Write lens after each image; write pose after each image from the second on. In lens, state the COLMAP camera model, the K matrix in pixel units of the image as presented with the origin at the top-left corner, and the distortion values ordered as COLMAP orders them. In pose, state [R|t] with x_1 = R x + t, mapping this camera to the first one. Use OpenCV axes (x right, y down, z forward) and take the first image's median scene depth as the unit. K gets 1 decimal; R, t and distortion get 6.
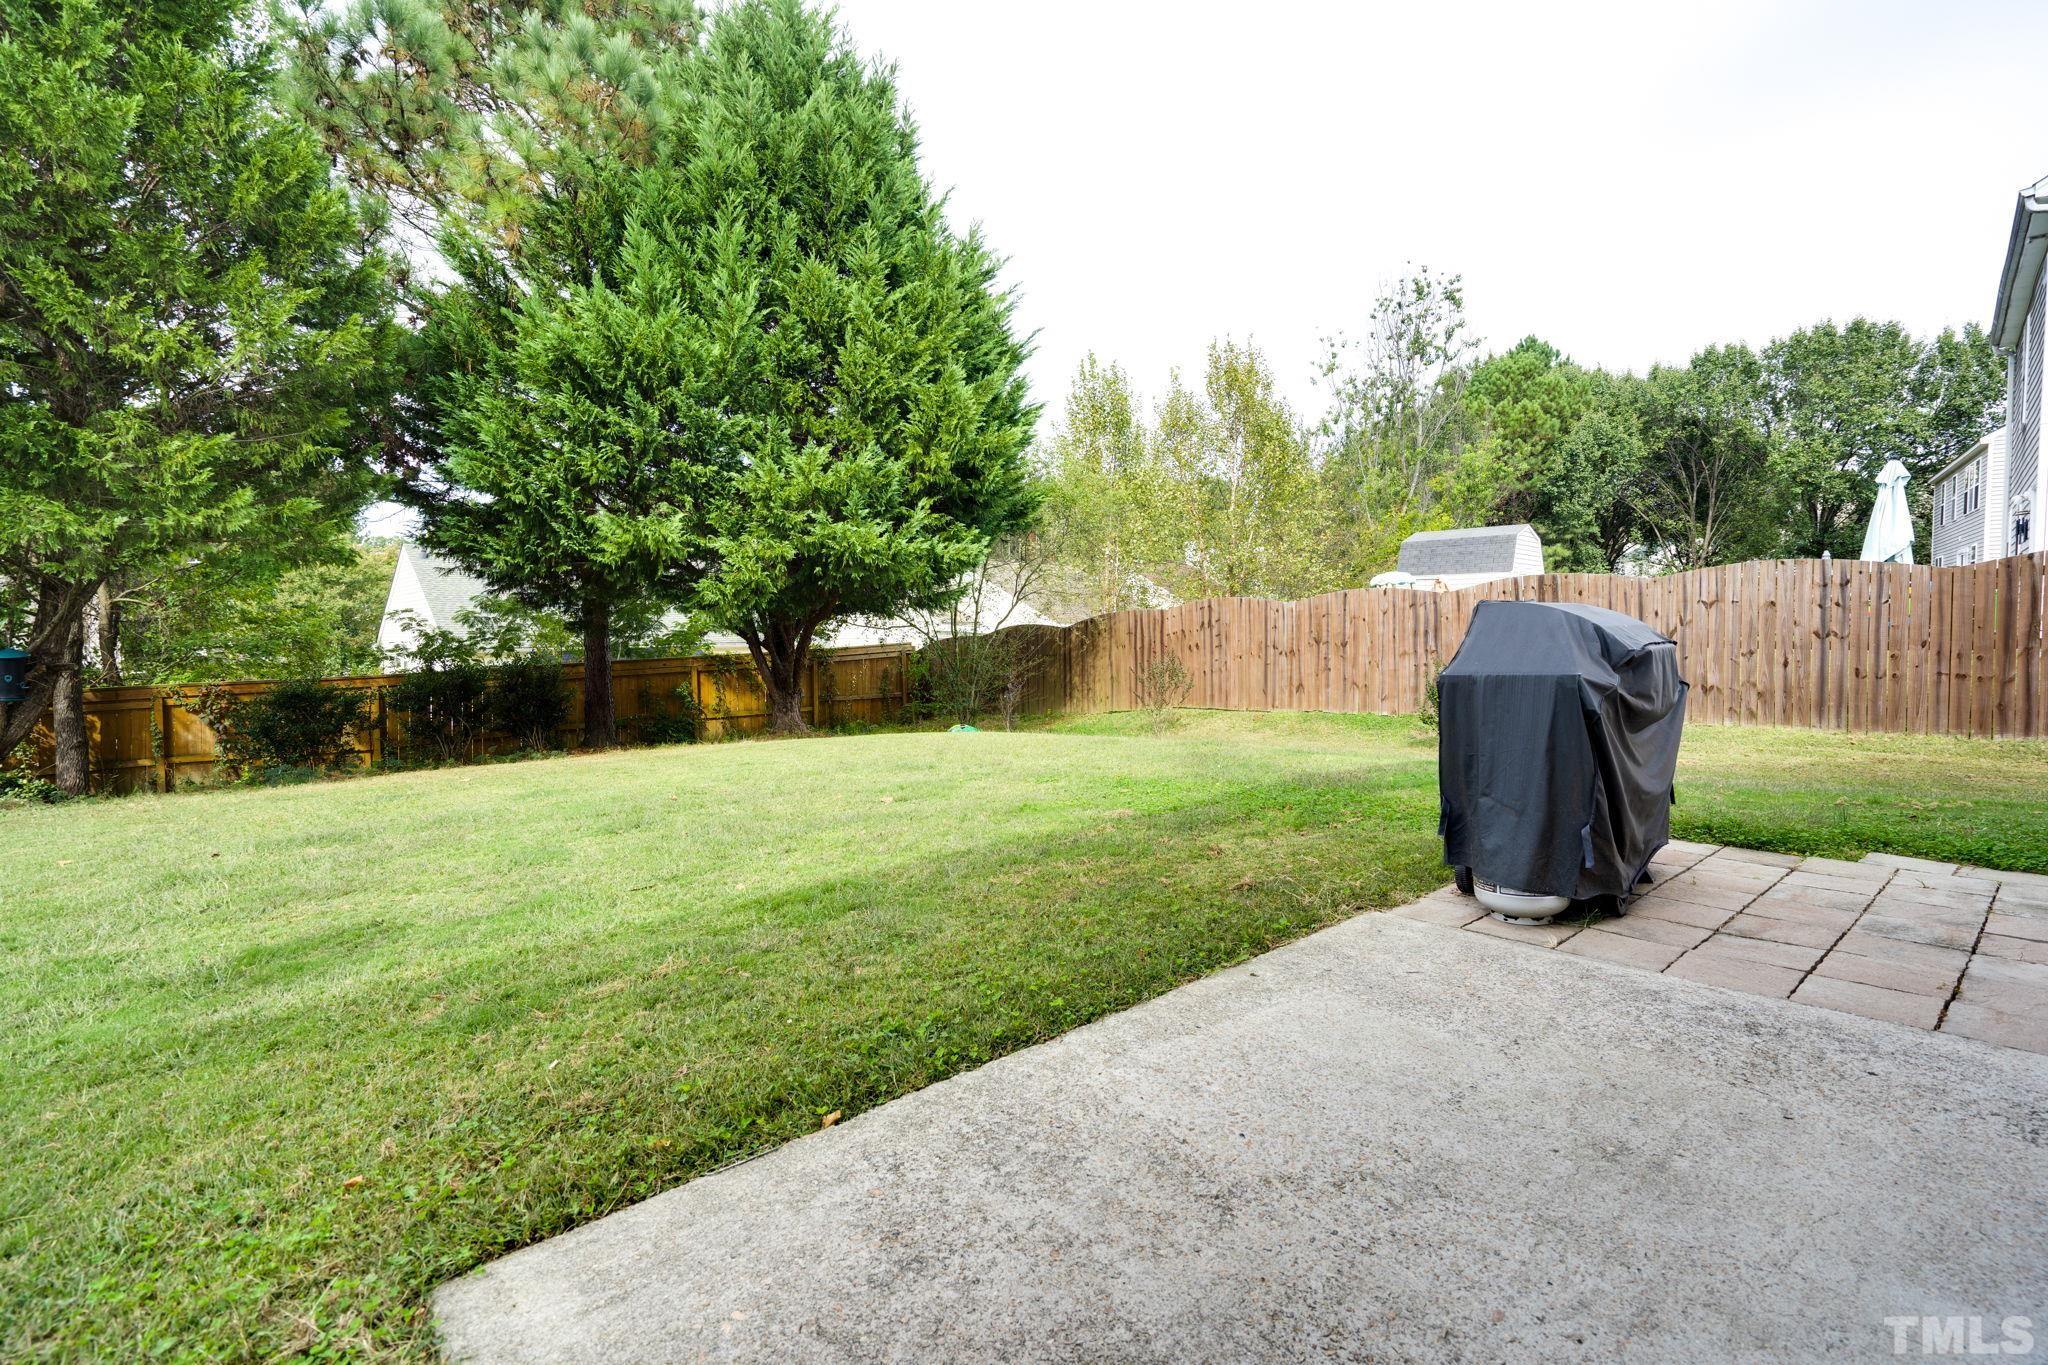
lens RADIAL K [[1006.3, 0, 1019.9], [0, 1006.3, 685.1], [0, 0, 1]] dist [0.005709, 0.000363]
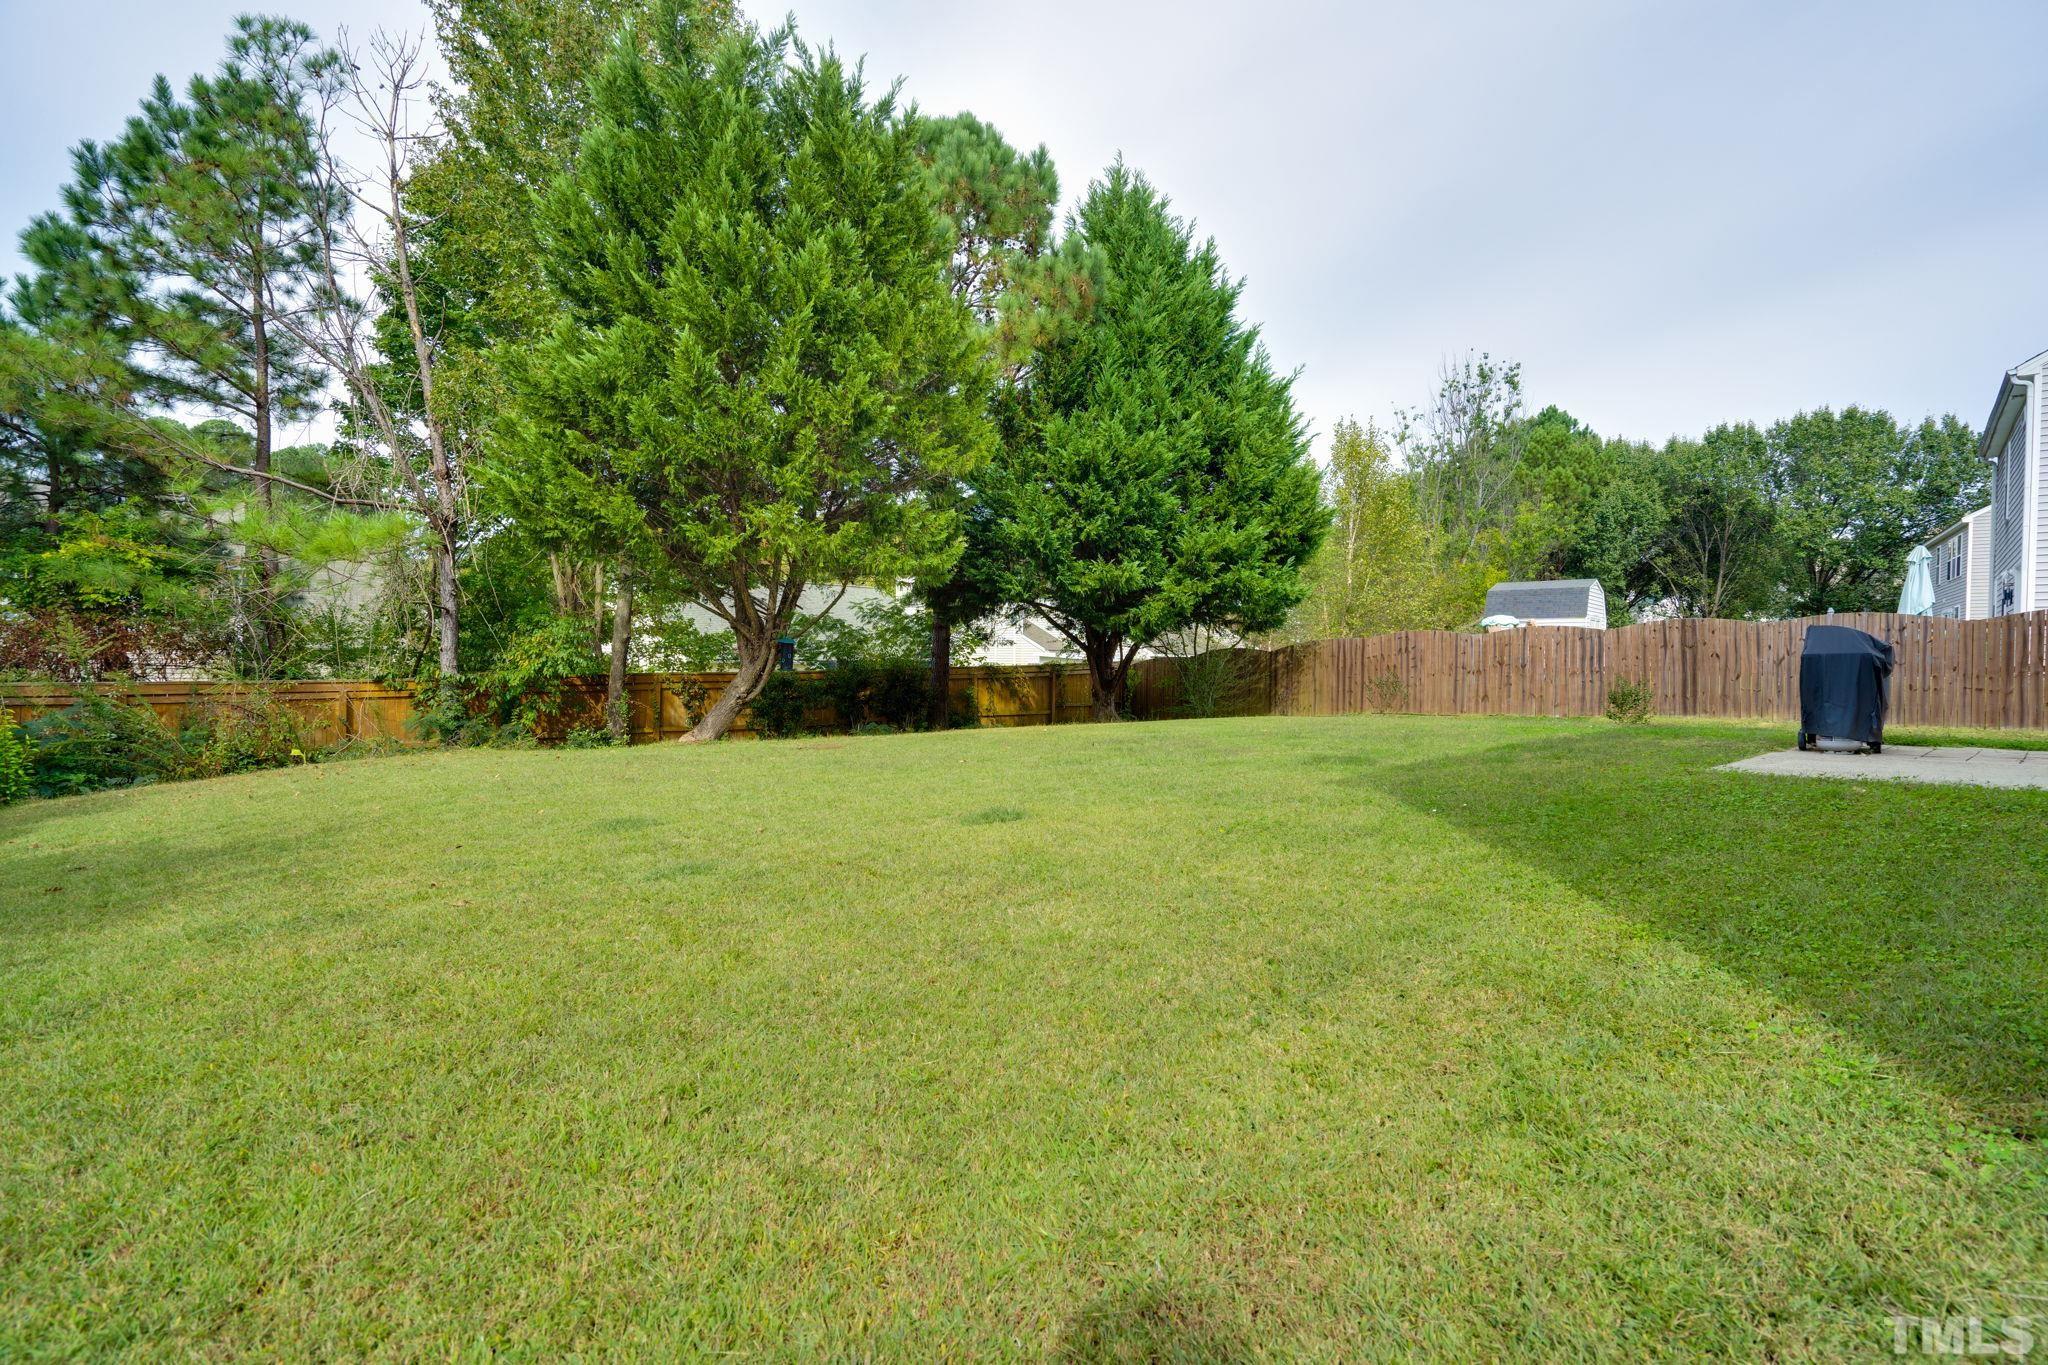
lens RADIAL K [[1006.3, 0, 1027.8], [0, 1006.3, 680.2], [0, 0, 1]] dist [0.005709, 0.000363]
pose [[0.999439, 0.025804, 0.021364, -0.126696], [-0.024940, 0.998898, -0.039760, 0.016671], [-0.022366, 0.039205, 0.998981, -0.117198]]
